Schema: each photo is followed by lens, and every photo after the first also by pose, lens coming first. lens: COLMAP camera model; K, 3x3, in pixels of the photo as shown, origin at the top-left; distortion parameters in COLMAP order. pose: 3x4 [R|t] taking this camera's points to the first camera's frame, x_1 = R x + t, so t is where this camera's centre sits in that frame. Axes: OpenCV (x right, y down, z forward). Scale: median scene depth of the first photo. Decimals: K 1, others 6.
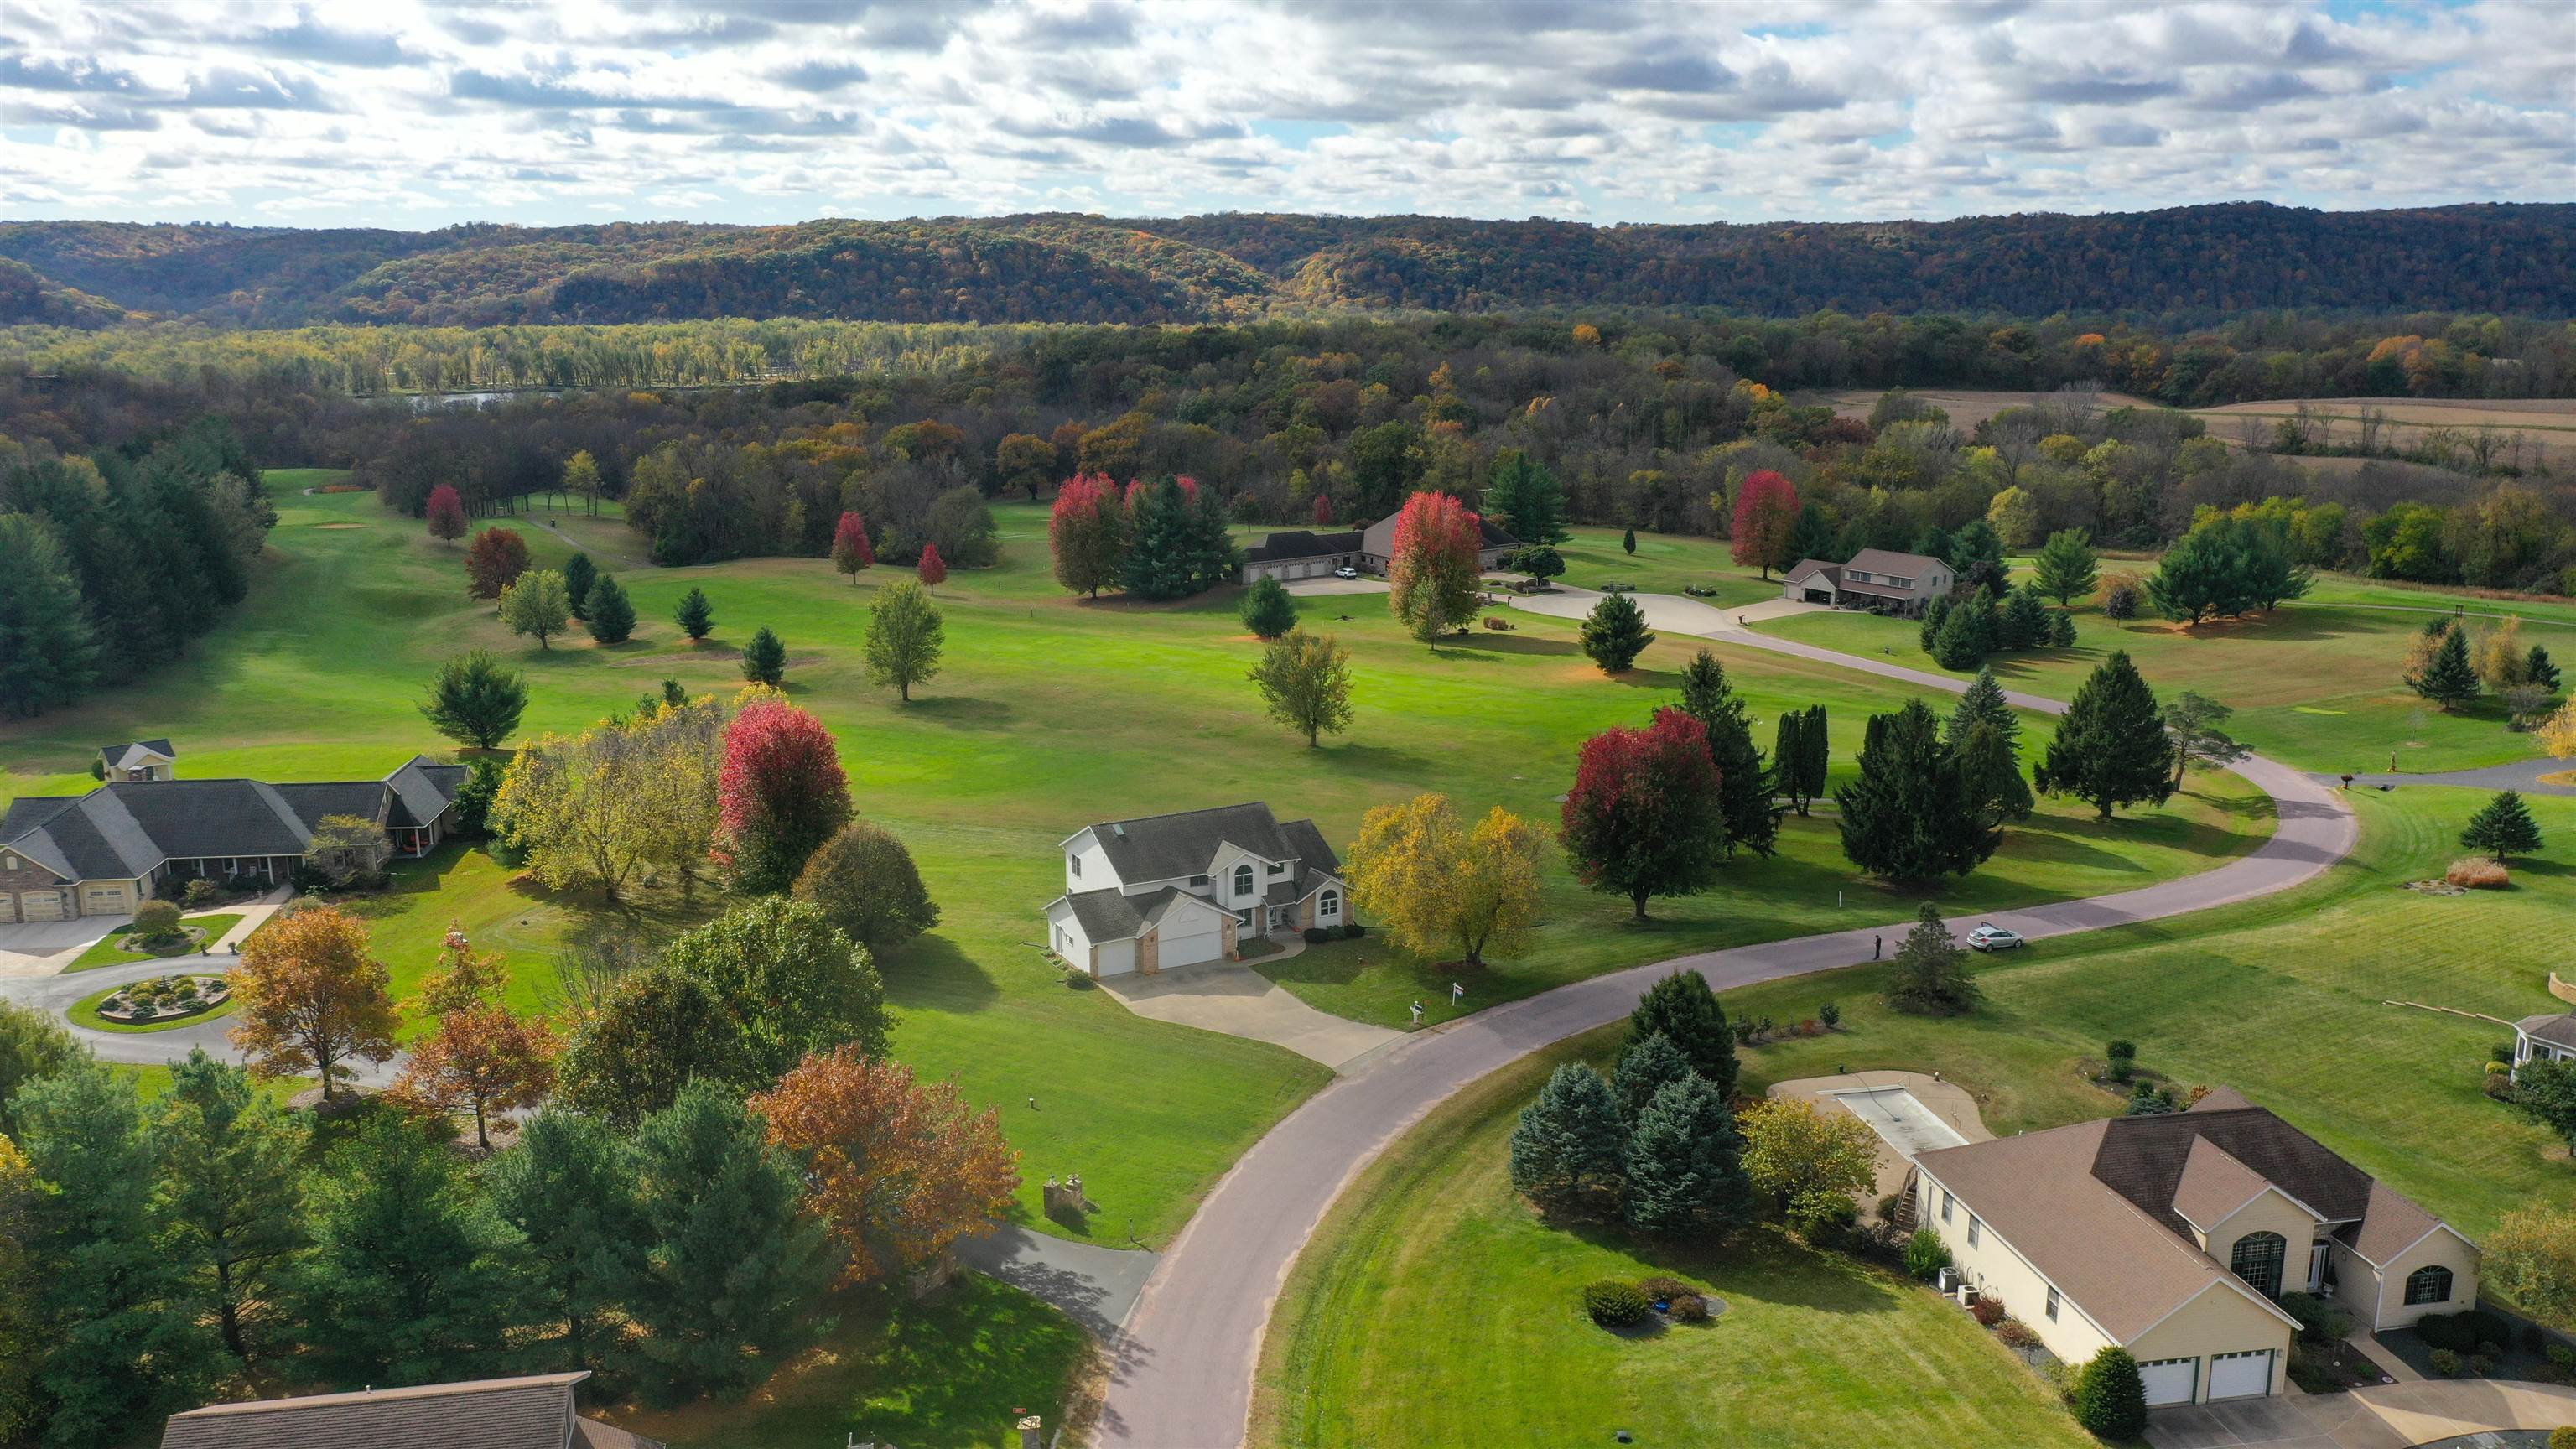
lens RADIAL K [[2028.3, 0, 1282.3], [0, 2028.3, 733.7], [0, 0, 1]] dist [-0.000697, 0.003040]
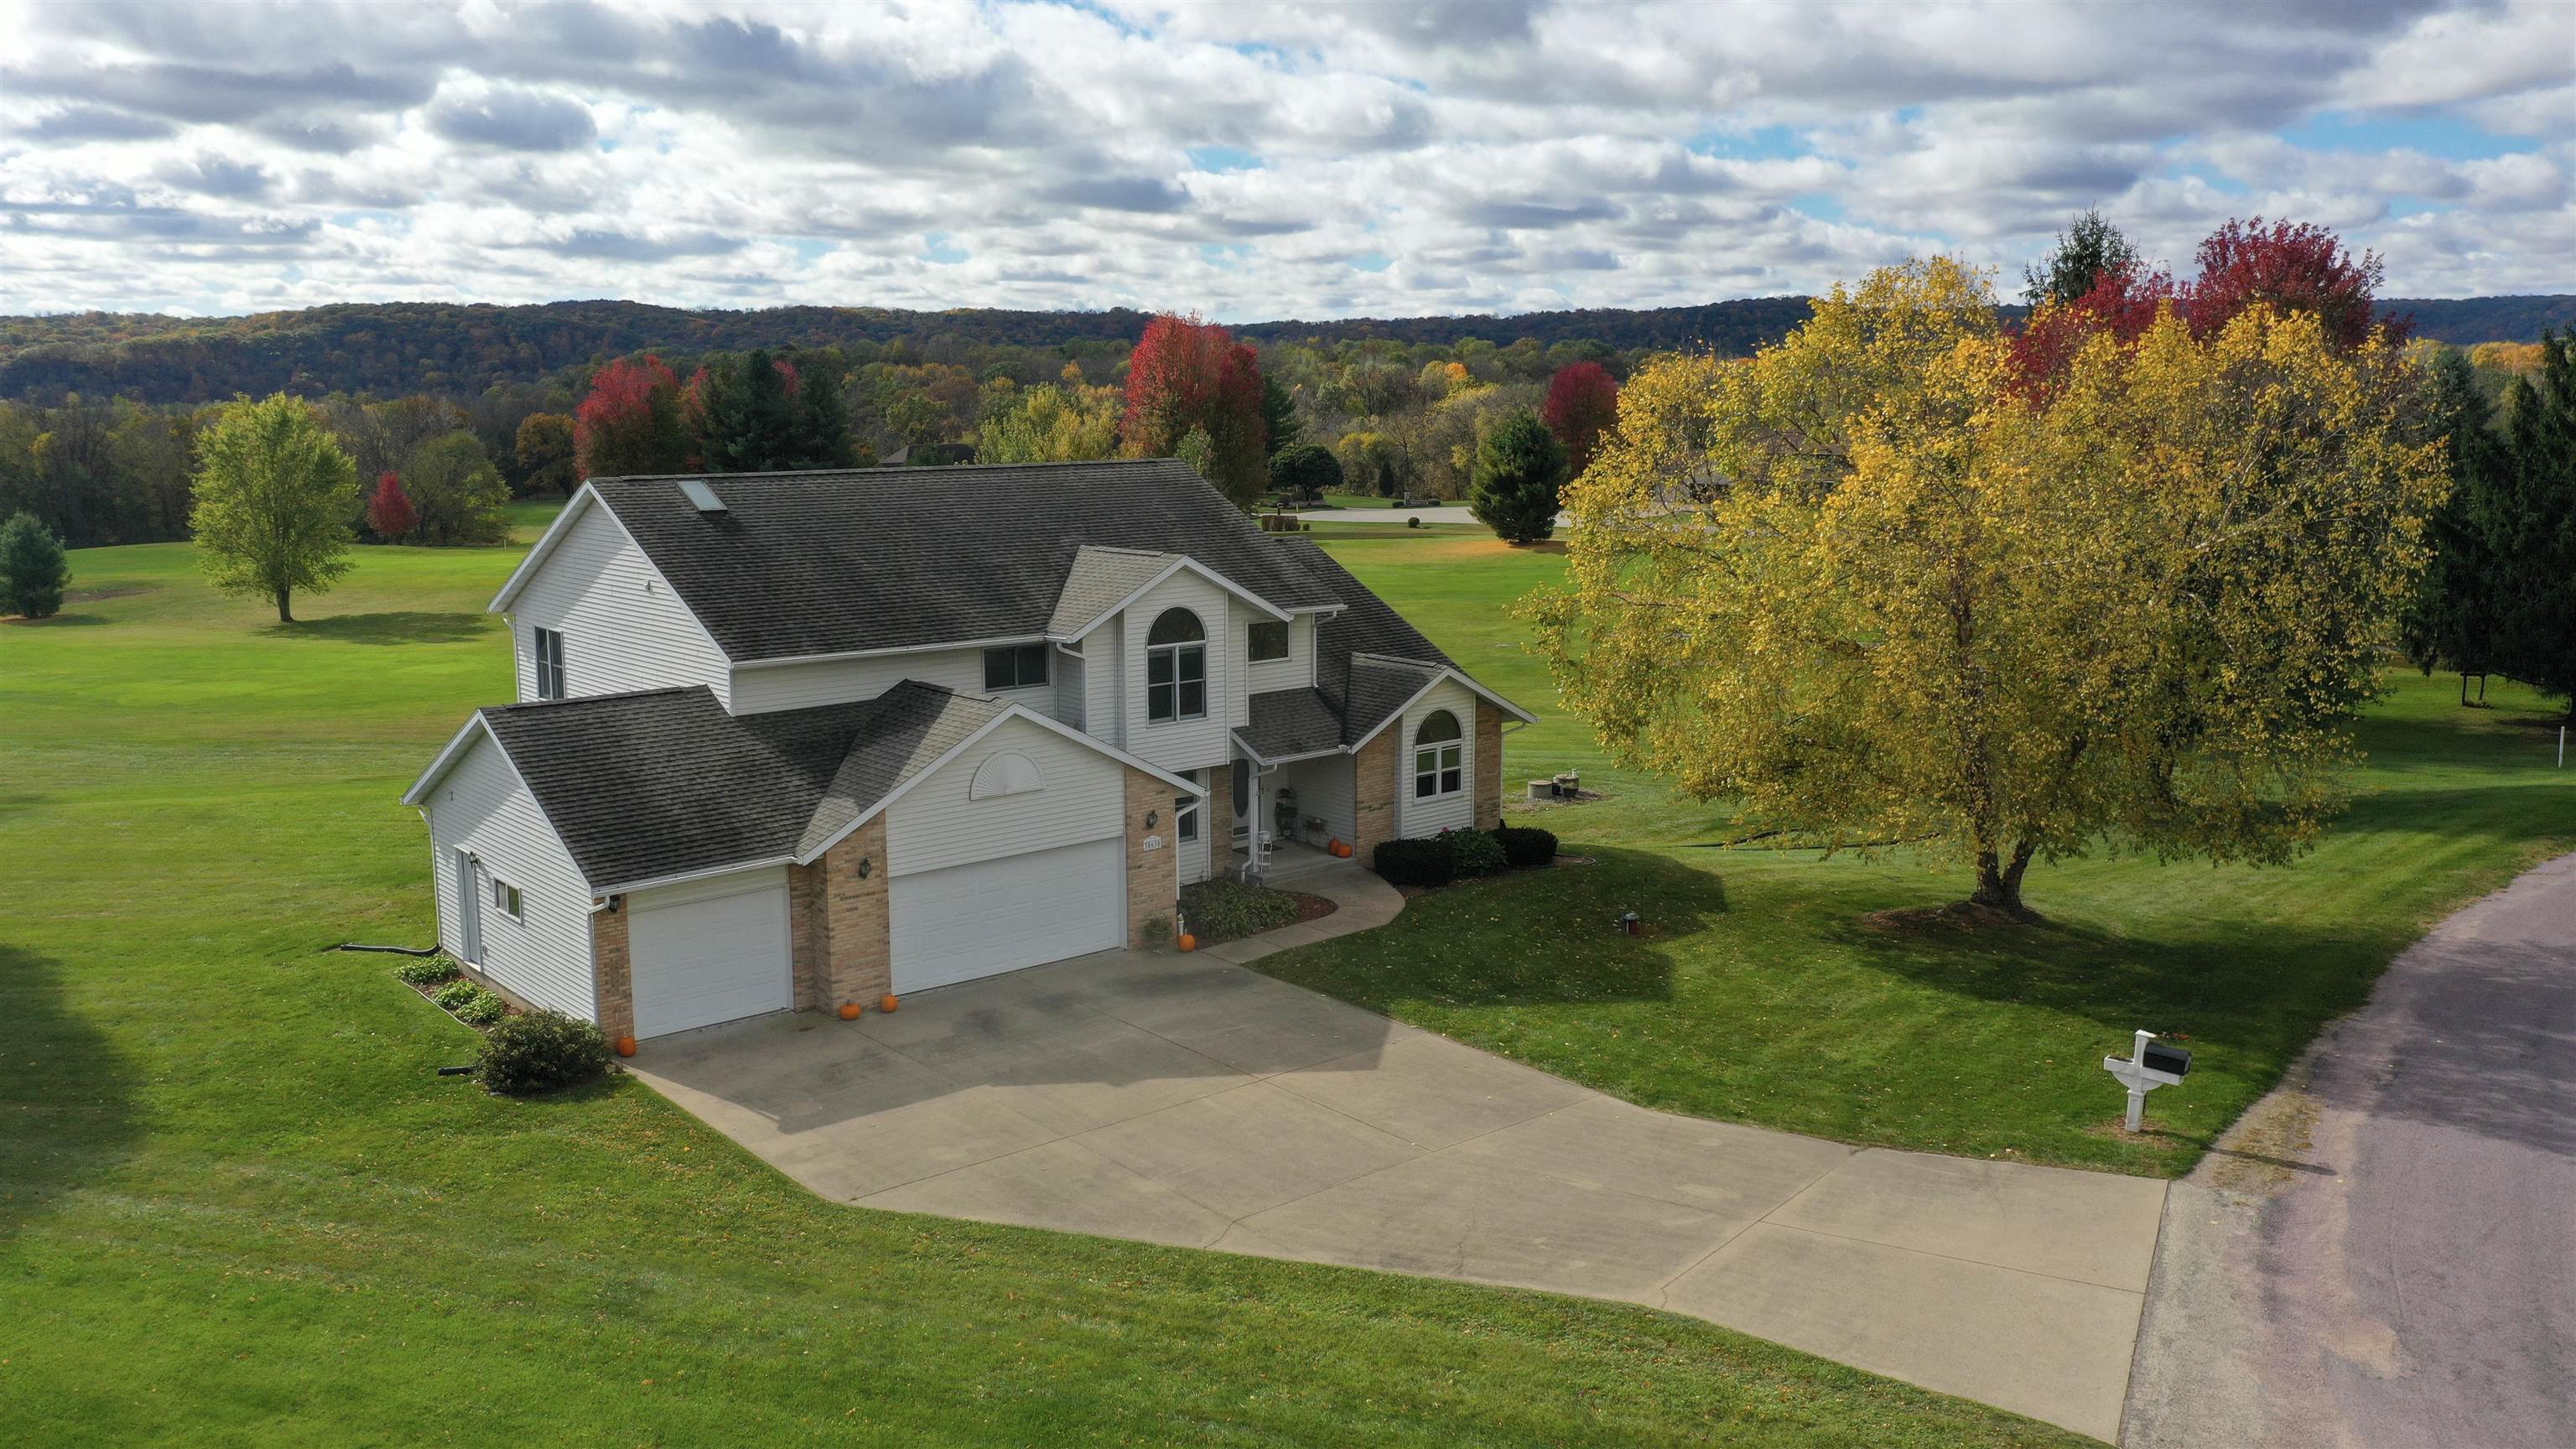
lens RADIAL K [[2028.3, 0, 1282.3], [0, 2028.3, 733.7], [0, 0, 1]] dist [-0.000697, 0.003040]
pose [[0.978540, -0.038162, 0.202495, -0.060133], [0.049576, 0.997437, -0.051591, 0.094544], [-0.200007, 0.060523, 0.977923, 0.711589]]
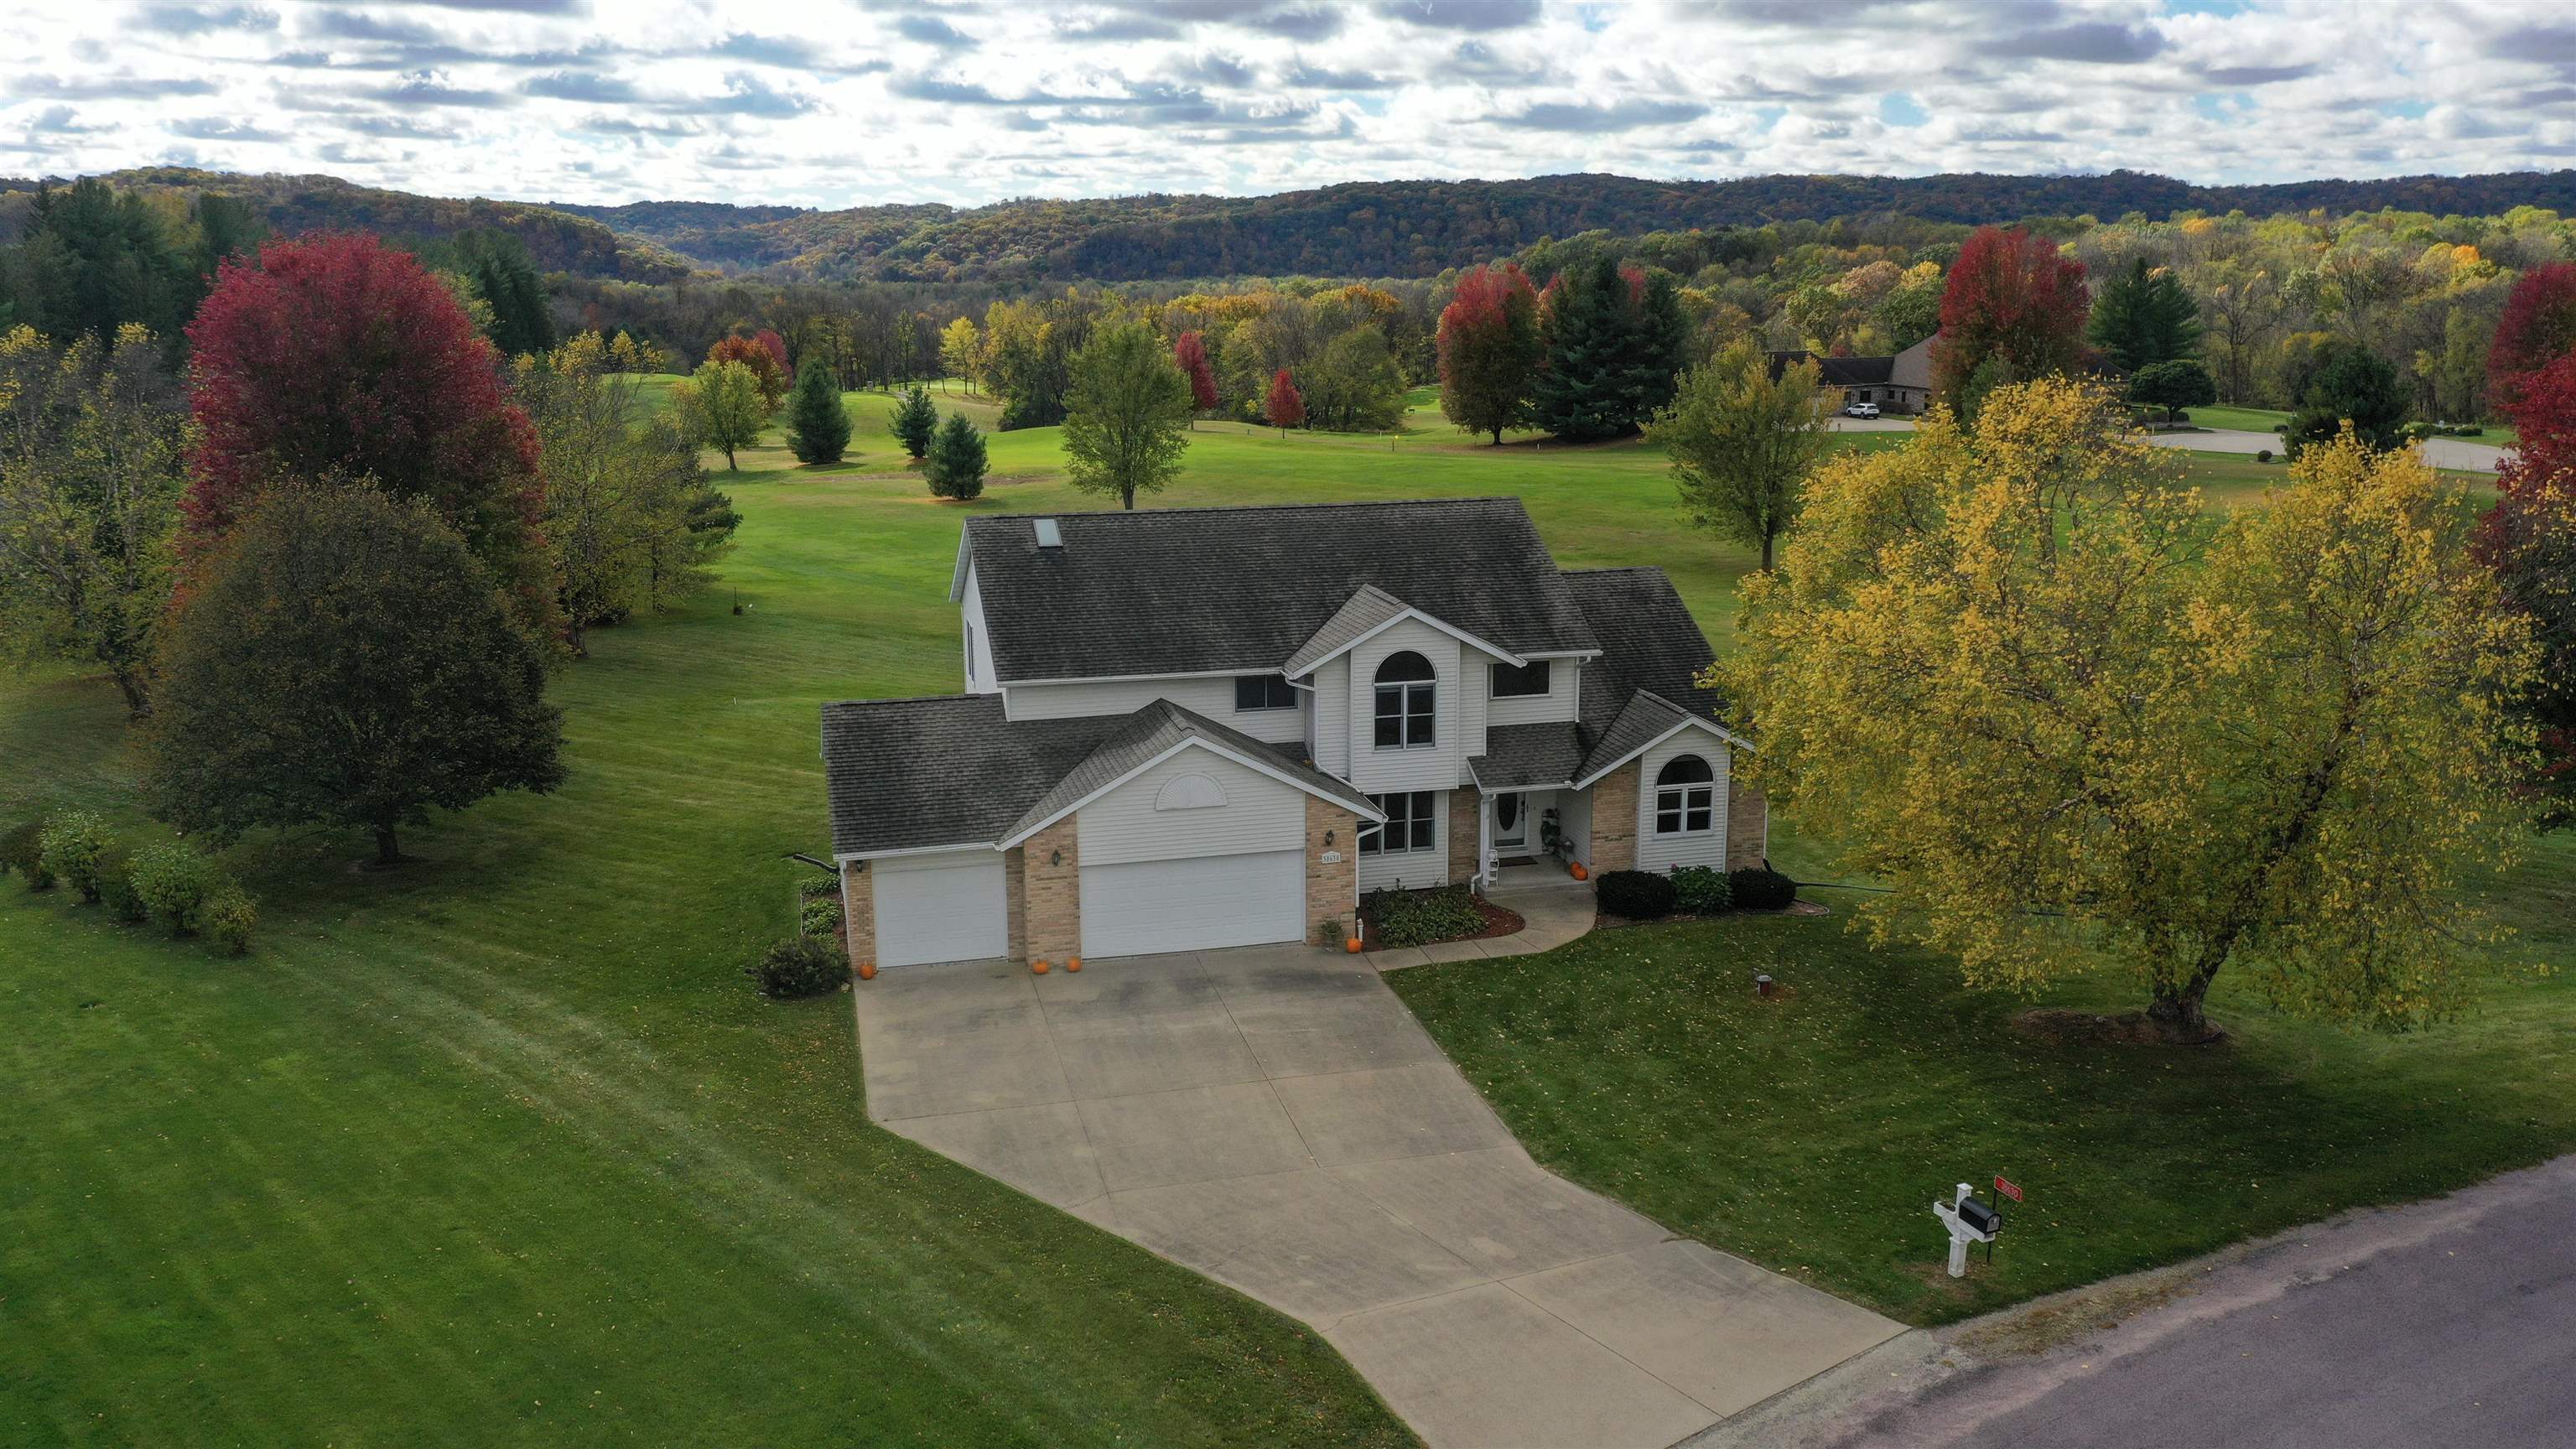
lens RADIAL K [[2028.3, 0, 1282.3], [0, 2028.3, 733.7], [0, 0, 1]] dist [-0.000697, 0.003040]
pose [[0.967179, 0.051439, -0.248835, 0.040786], [-0.050273, 0.998674, 0.011041, 0.073273], [0.249073, 0.001831, 0.968483, 0.673698]]
